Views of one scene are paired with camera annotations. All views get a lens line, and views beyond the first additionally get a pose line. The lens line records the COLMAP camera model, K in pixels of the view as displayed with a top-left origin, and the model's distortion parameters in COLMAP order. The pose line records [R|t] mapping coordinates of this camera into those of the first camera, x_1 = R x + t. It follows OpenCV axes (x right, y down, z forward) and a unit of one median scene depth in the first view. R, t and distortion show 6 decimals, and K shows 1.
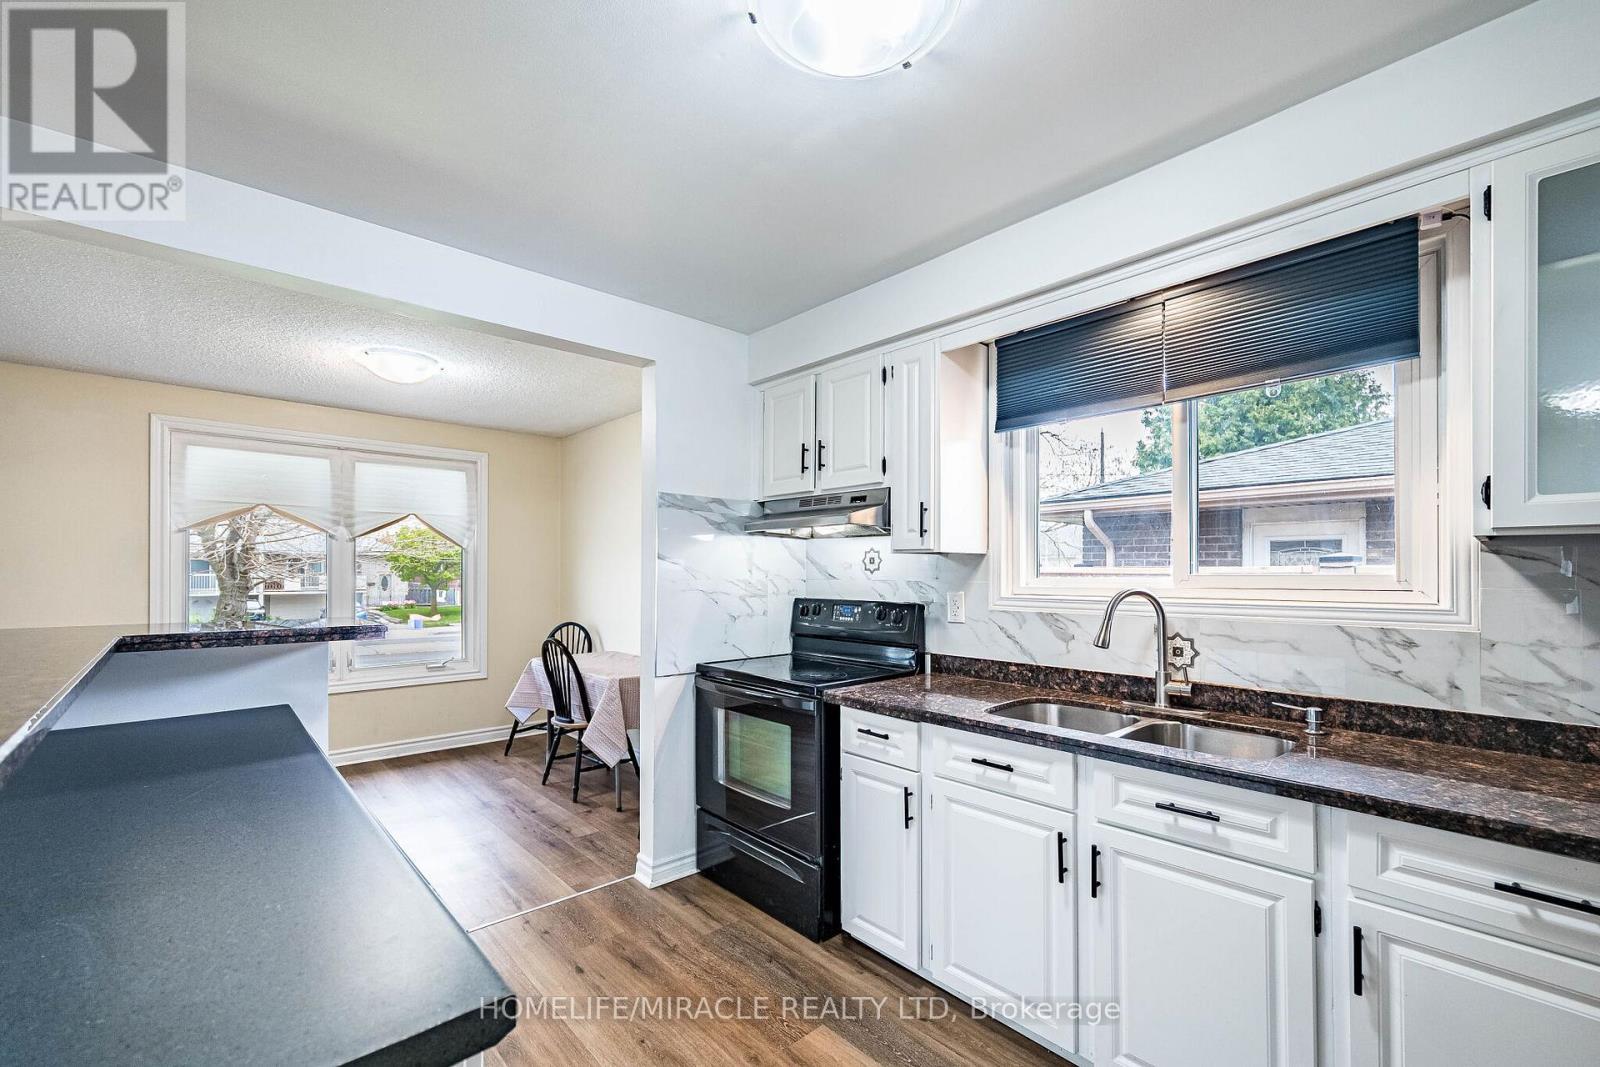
lens RADIAL K [[659.5, 0, 776.0], [0, 659.5, 574.5], [0, 0, 1]] dist [0.003121, 0.000397]
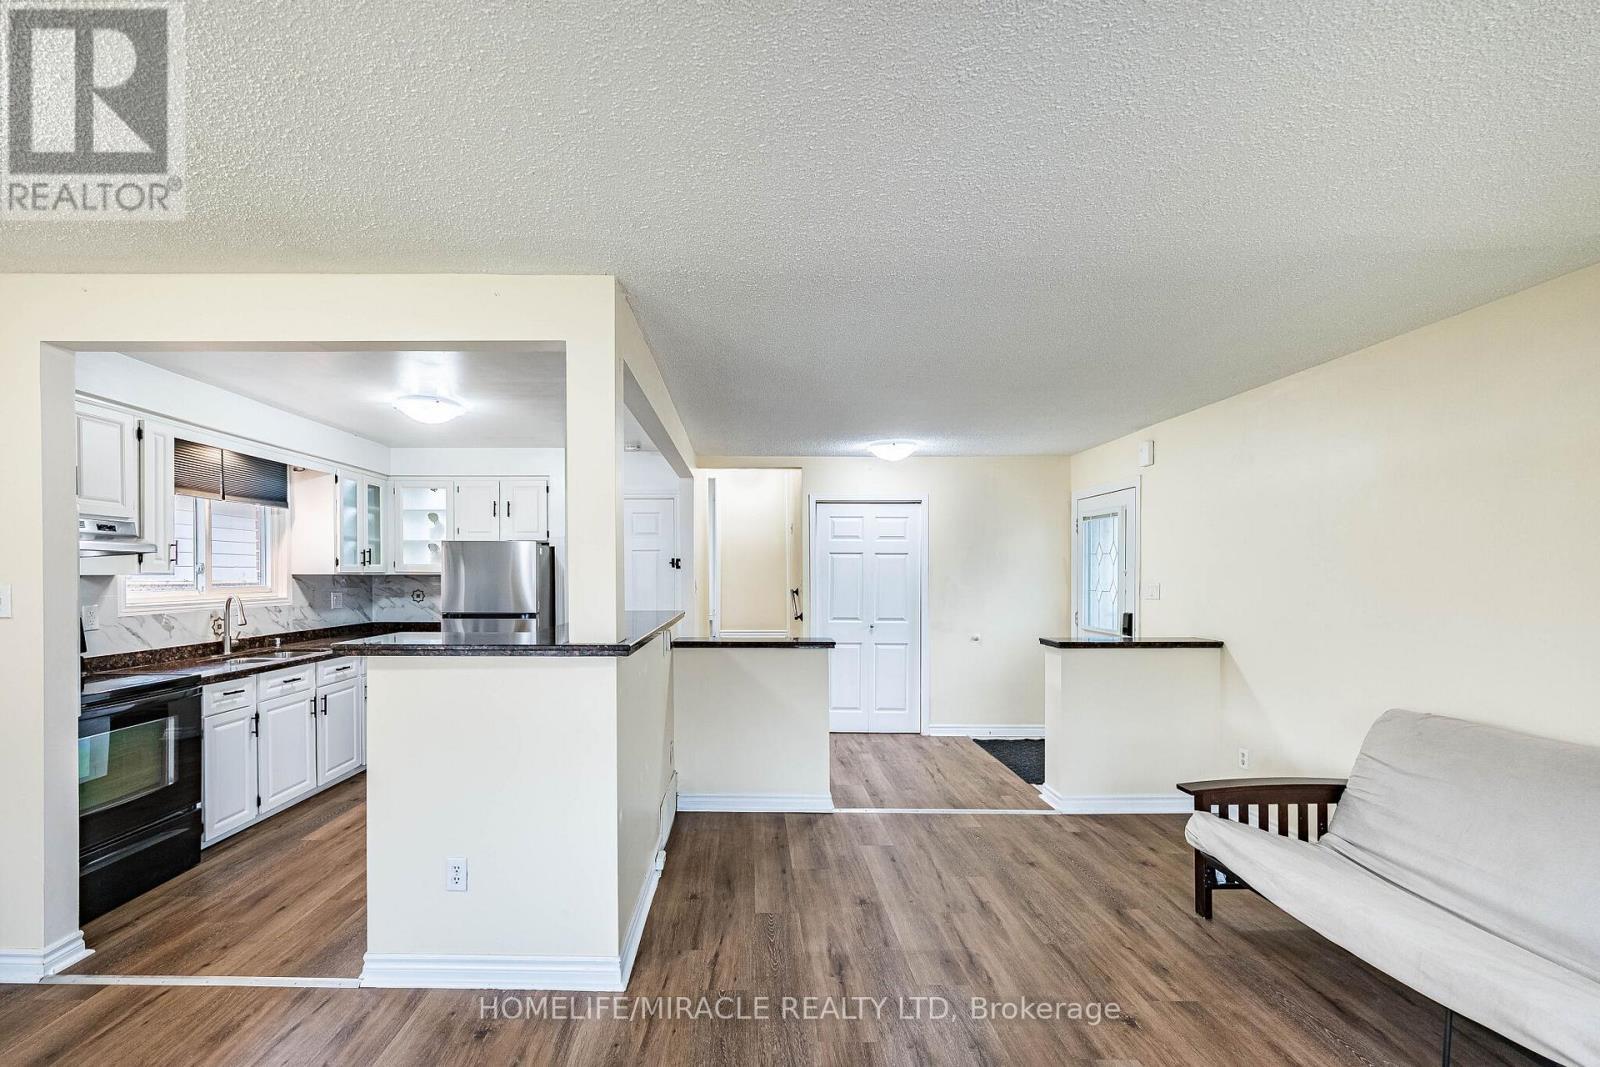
lens RADIAL K [[659.5, 0, 776.0], [0, 659.5, 574.5], [0, 0, 1]] dist [0.003121, 0.000397]
pose [[-0.774616, 0.001934, 0.632428, -1.430729], [0.003896, 0.999991, 0.001714, -0.026620], [-0.632419, 0.003792, -0.774617, 1.093838]]
